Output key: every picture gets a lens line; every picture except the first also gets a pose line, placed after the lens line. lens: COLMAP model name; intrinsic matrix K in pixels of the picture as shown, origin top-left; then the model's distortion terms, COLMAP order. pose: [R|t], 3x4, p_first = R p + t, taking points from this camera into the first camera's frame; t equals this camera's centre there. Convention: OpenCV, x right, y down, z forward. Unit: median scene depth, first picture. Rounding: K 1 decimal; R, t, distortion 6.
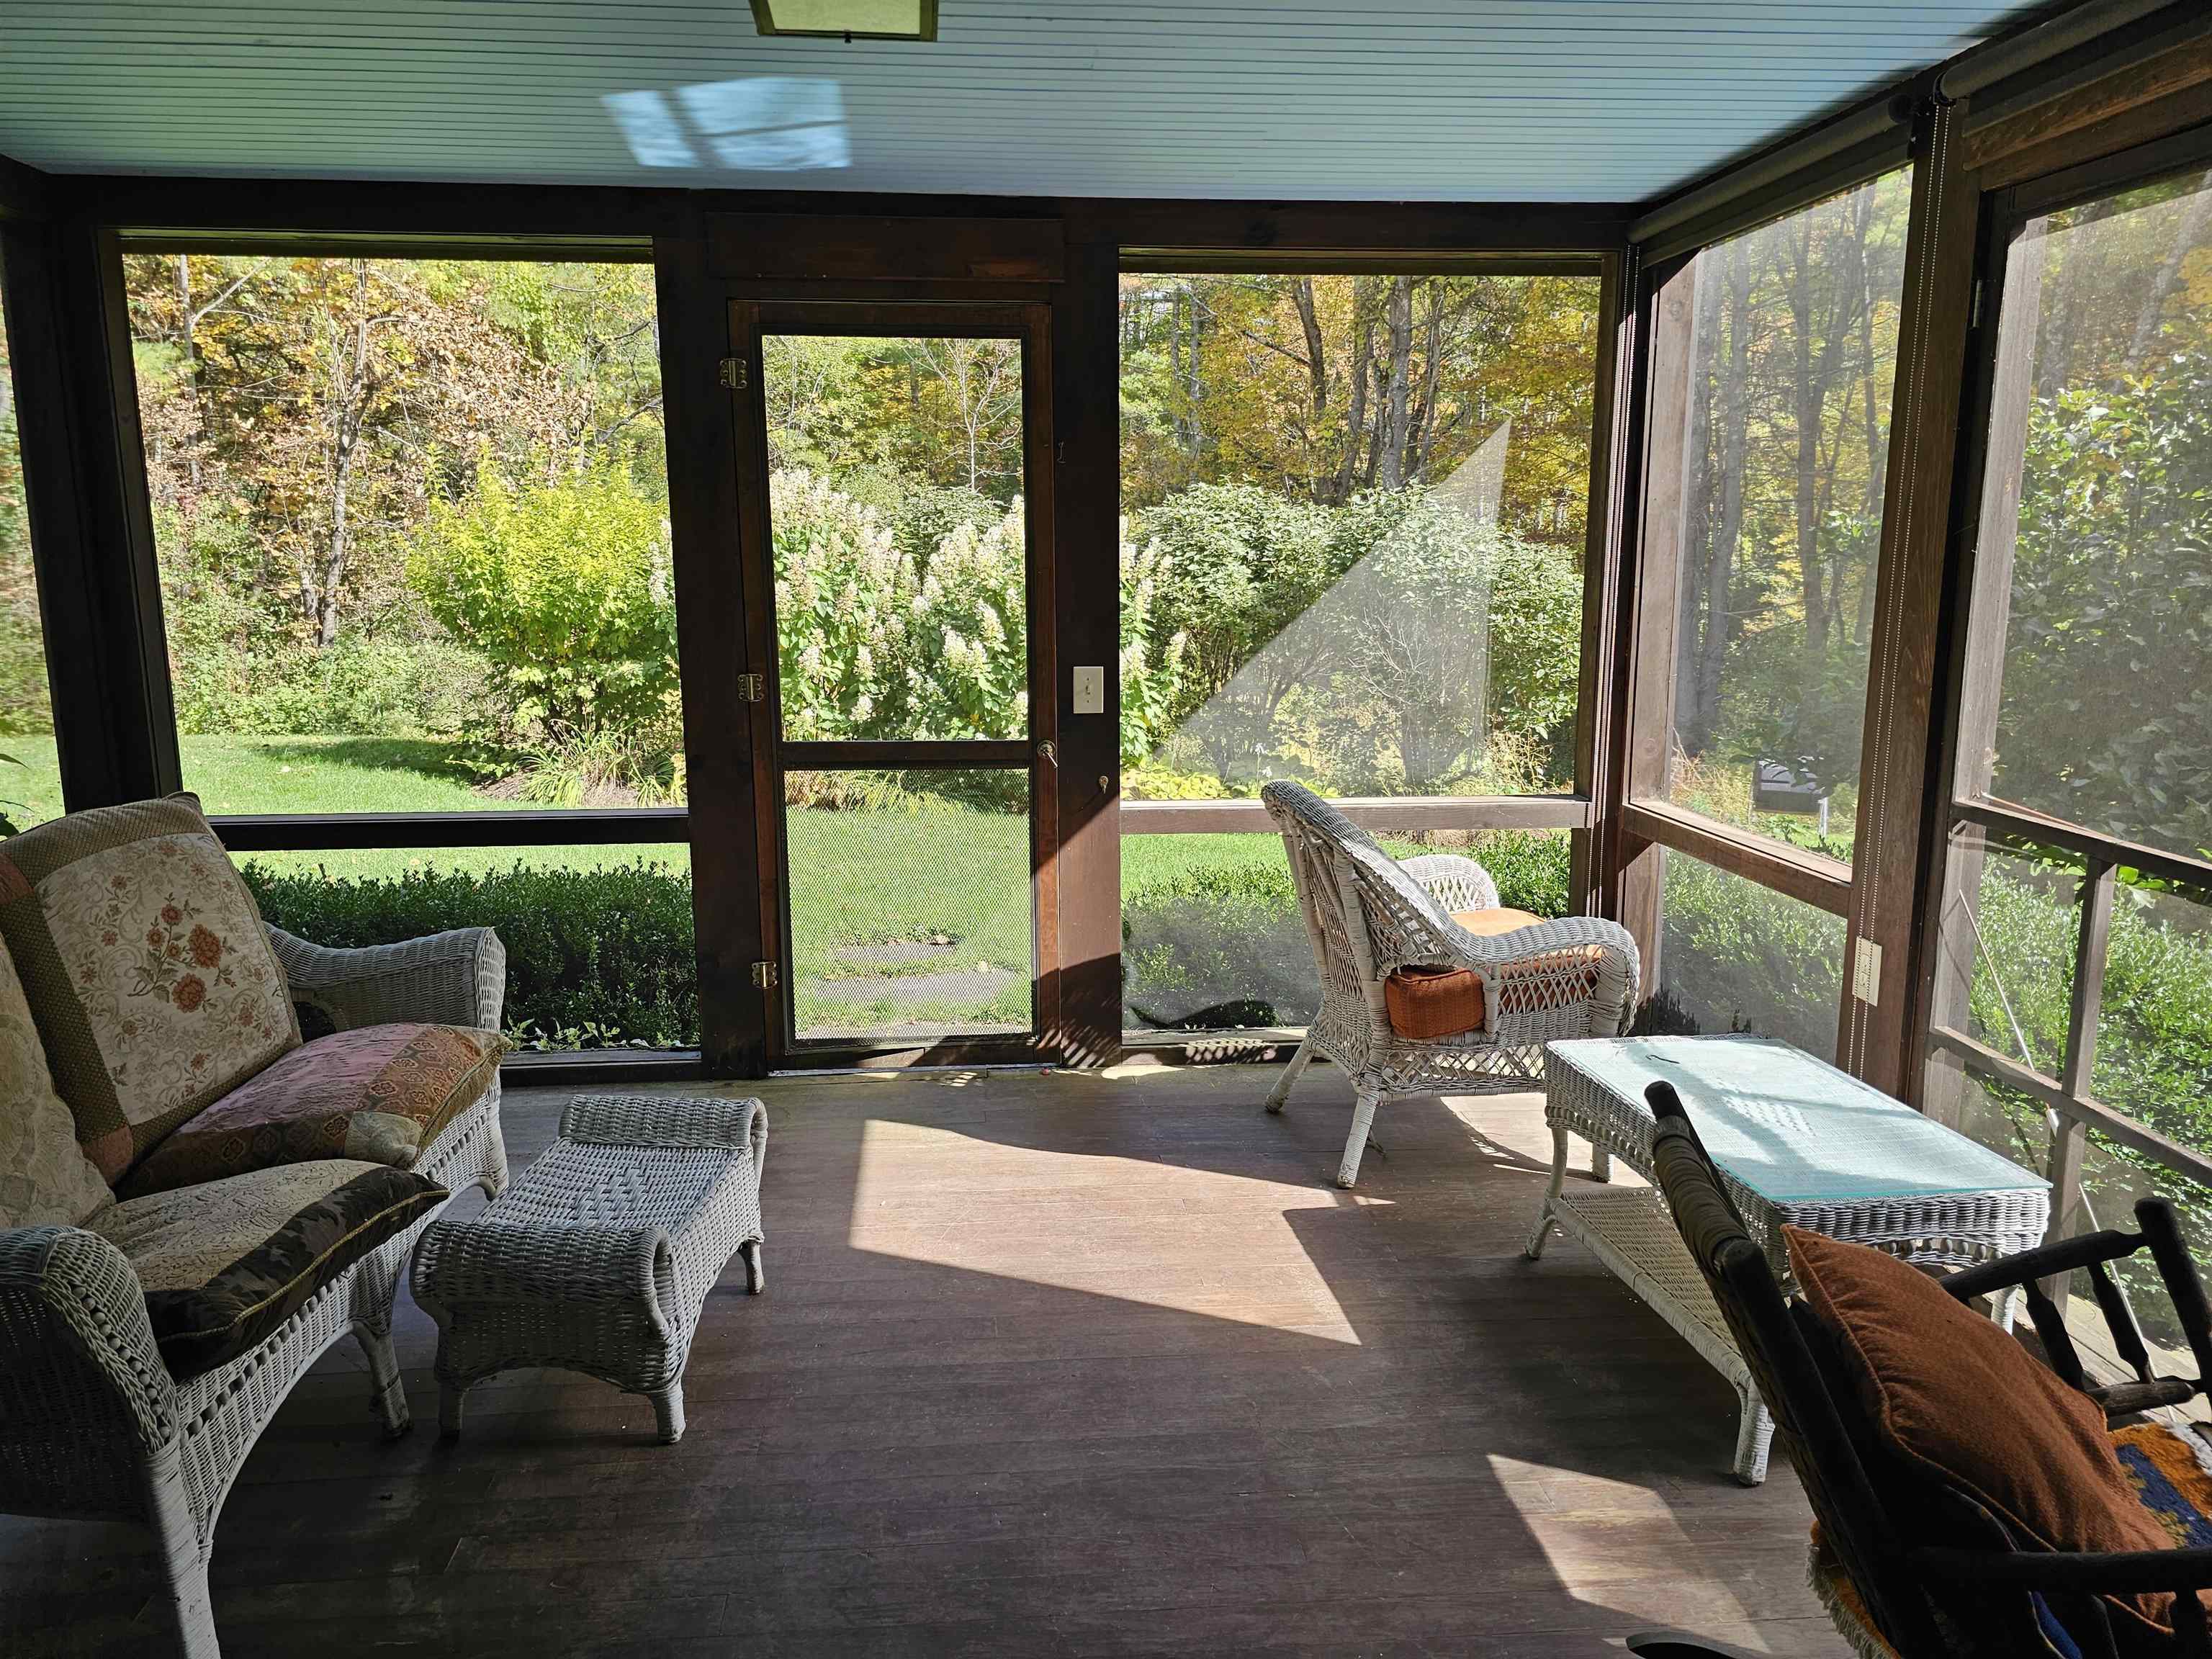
lens RADIAL K [[1493.0, 0, 1117.0], [0, 1493.0, 819.3], [0, 0, 1]] dist [0.059705, -0.059142]
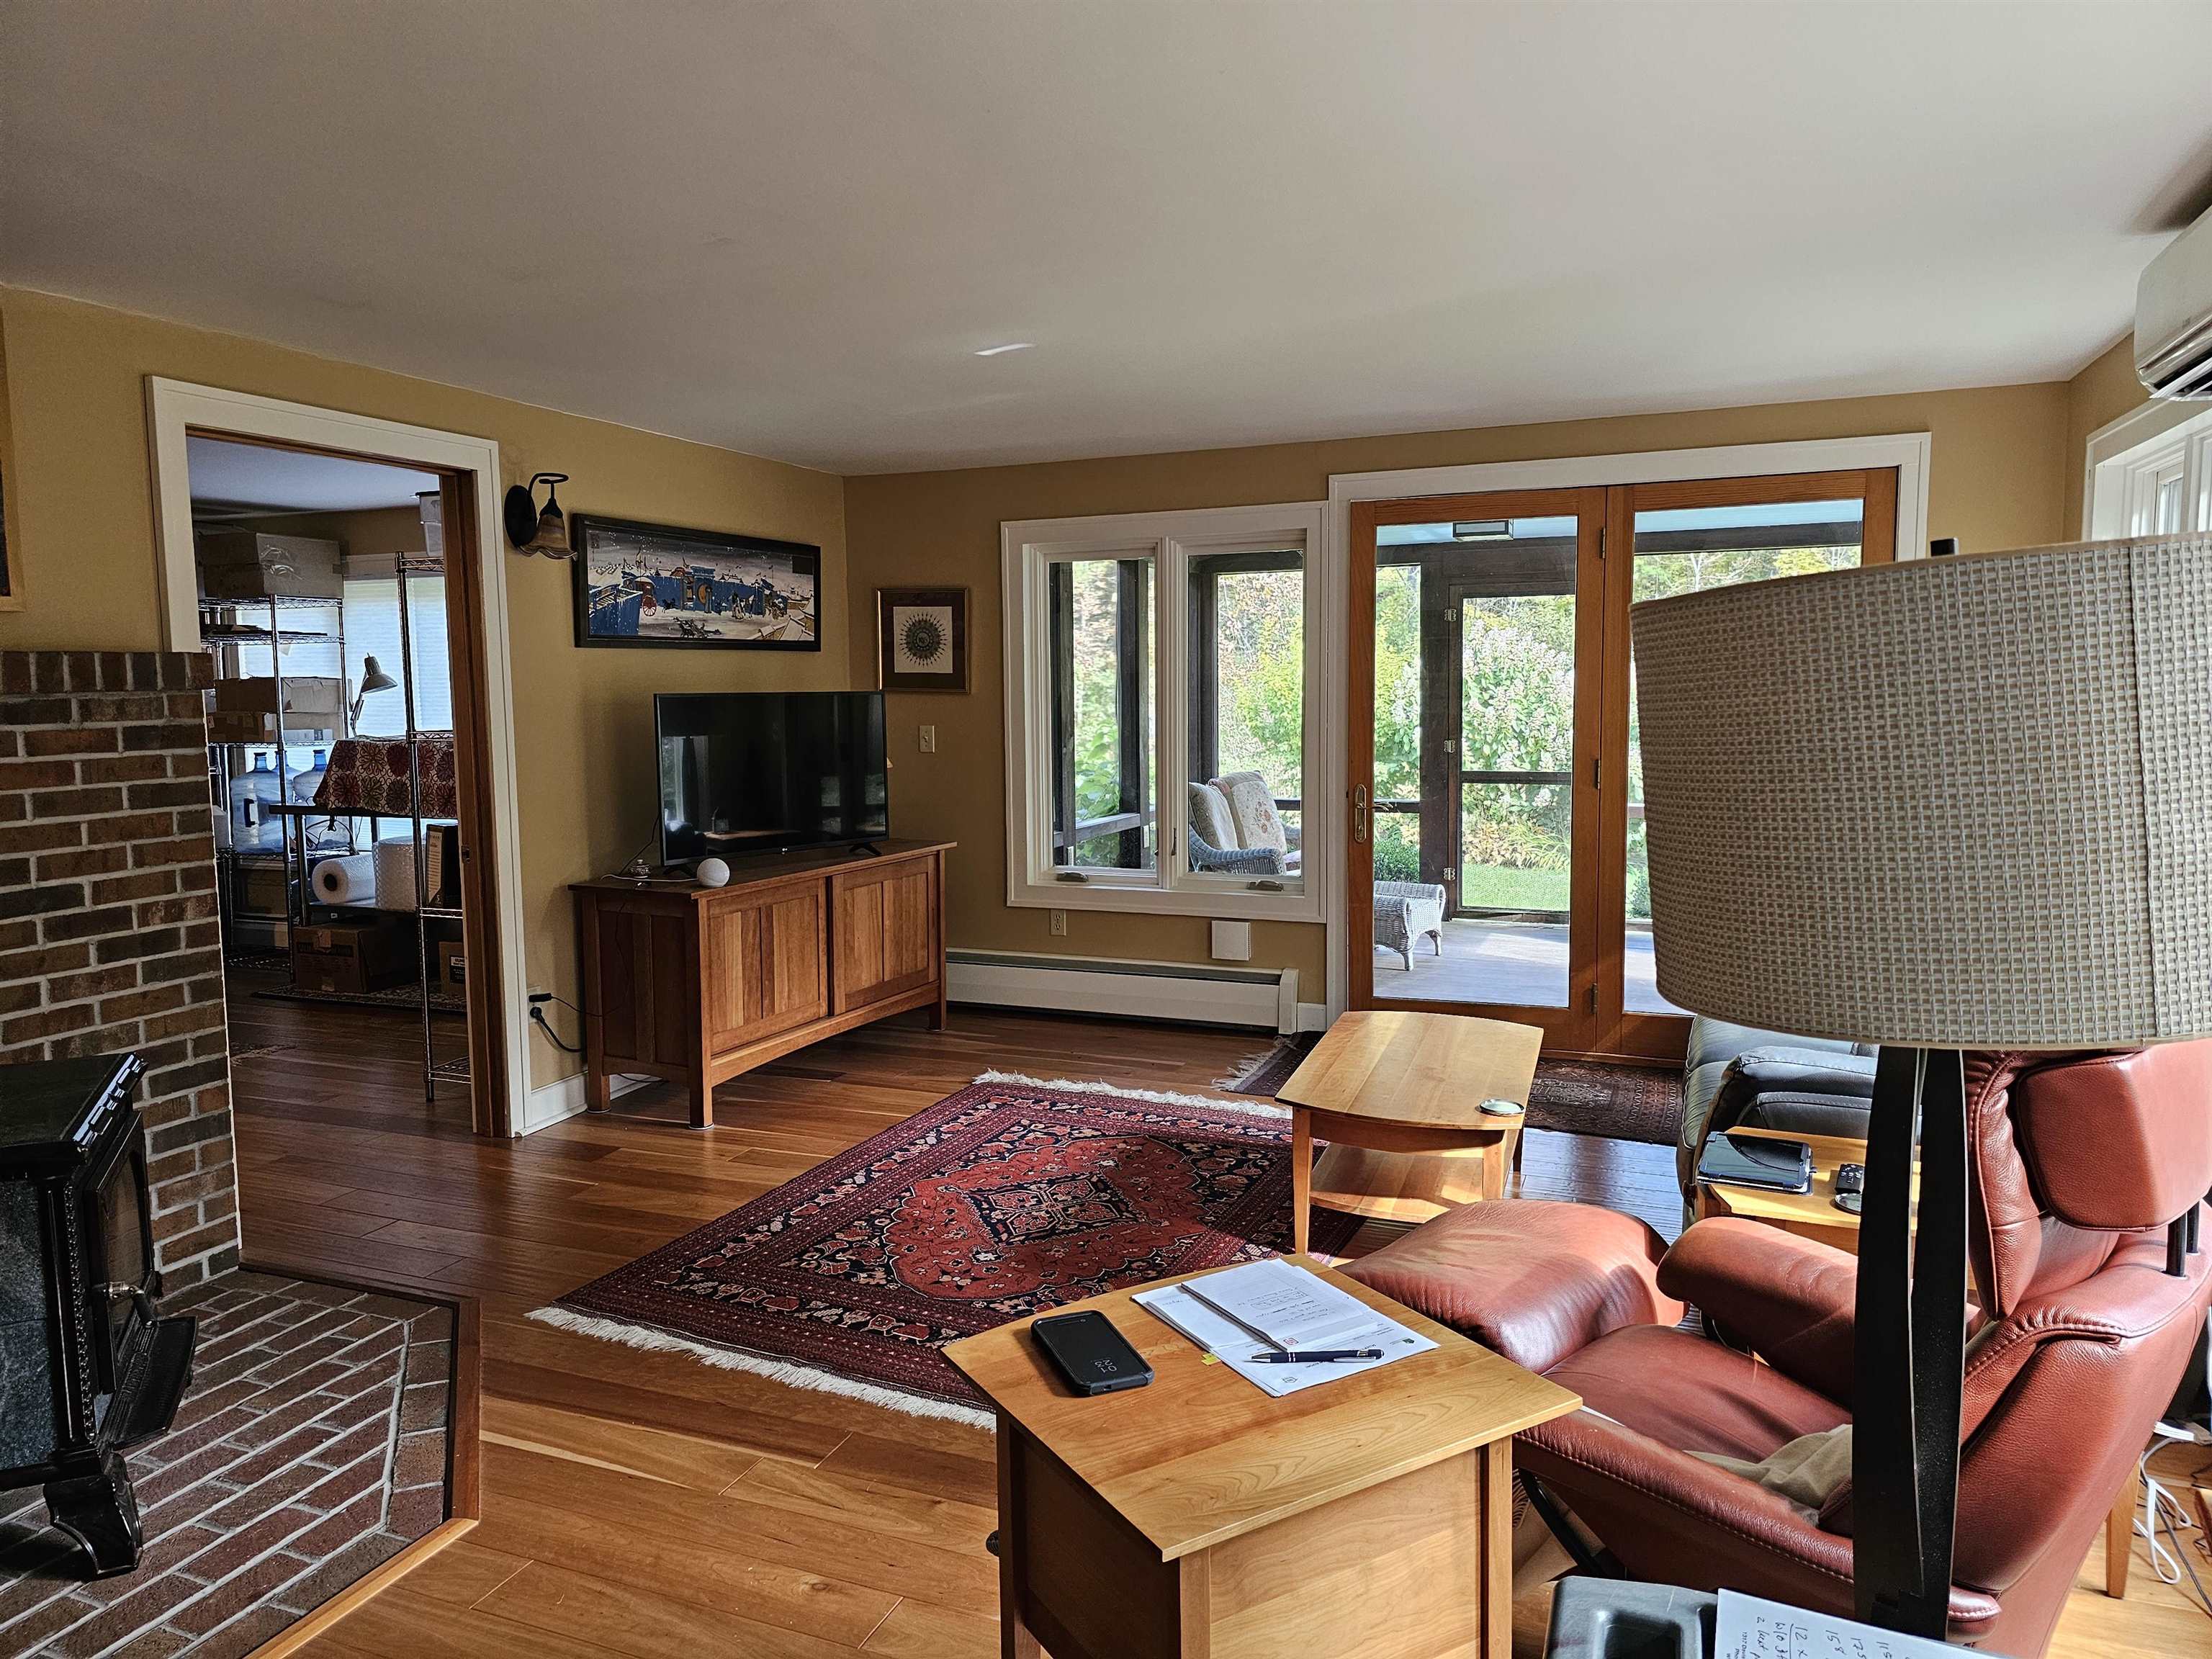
lens RADIAL K [[1493.0, 0, 1059.8], [0, 1493.0, 819.8], [0, 0, 1]] dist [0.059705, -0.059142]
pose [[0.873083, 0.035542, -0.486274, 0.119492], [-0.077506, 0.994775, -0.066451, 0.075338], [0.481371, 0.095706, 0.871276, -0.431780]]
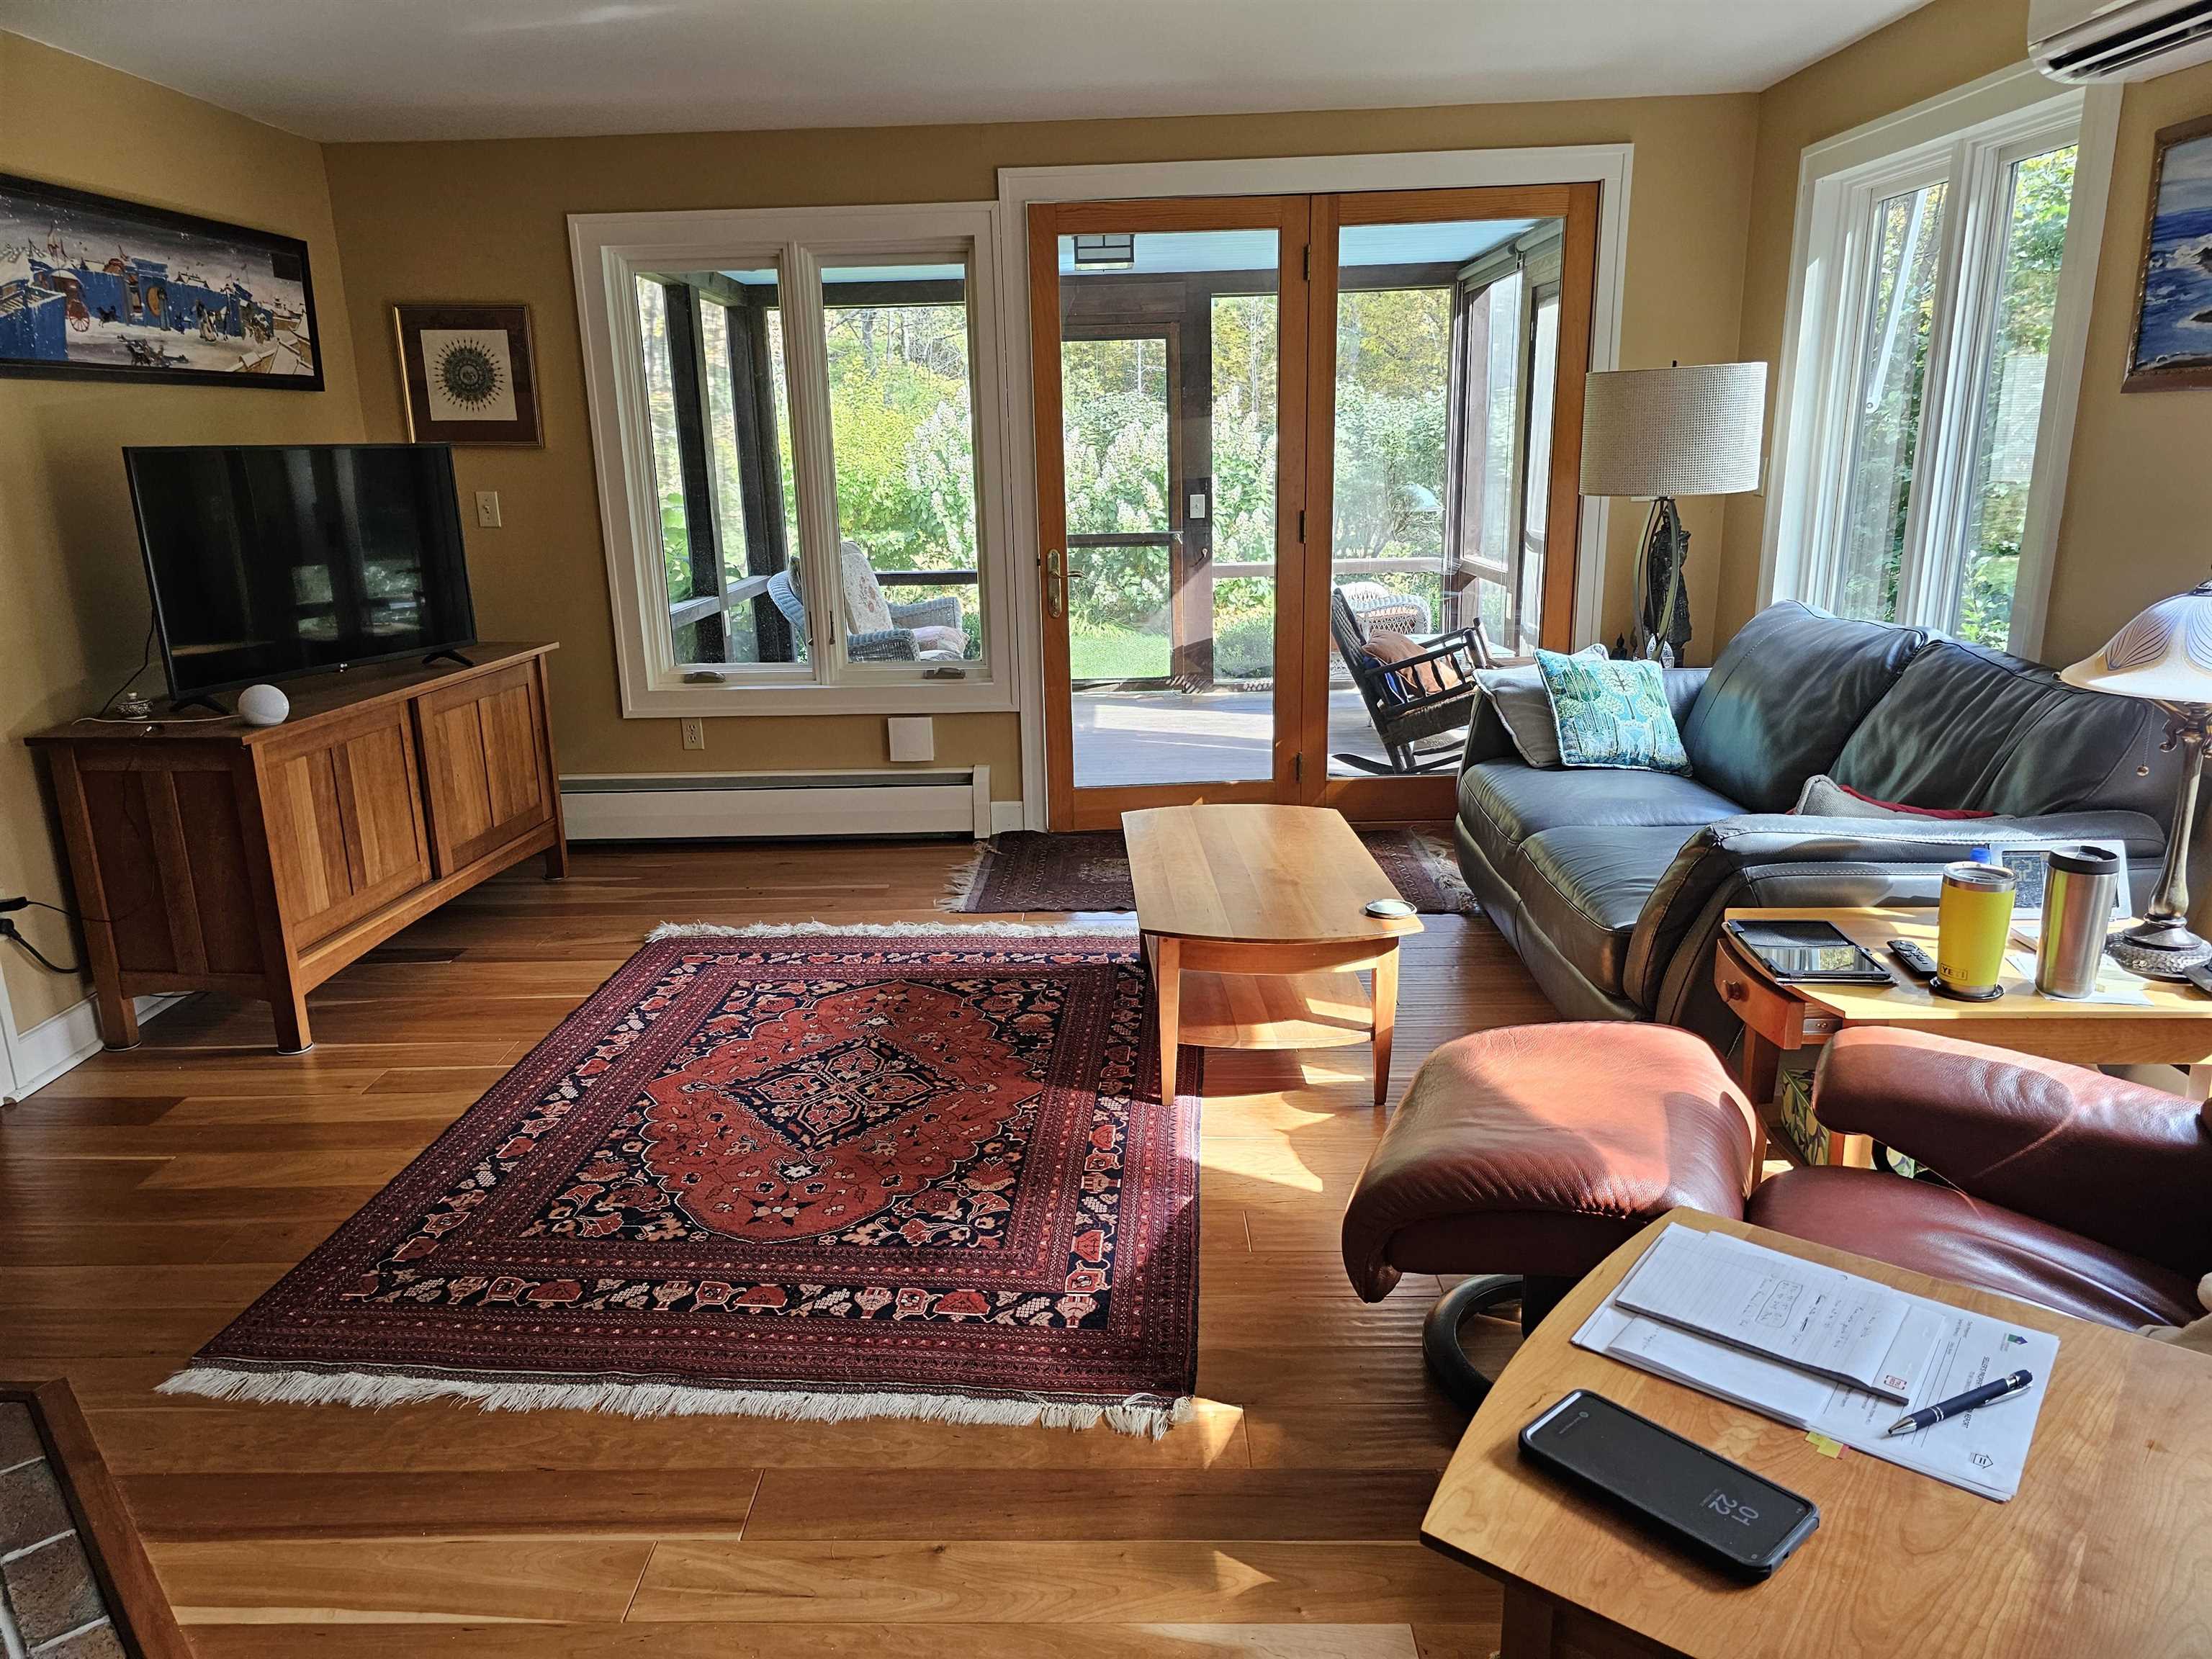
lens RADIAL K [[1493.0, 0, 1073.3], [0, 1493.0, 846.8], [0, 0, 1]] dist [0.059705, -0.059142]
pose [[0.990438, 0.011454, -0.137484, 0.035353], [0.000218, 0.996417, 0.084577, 0.072563], [0.137960, -0.083798, 0.986886, -0.390005]]
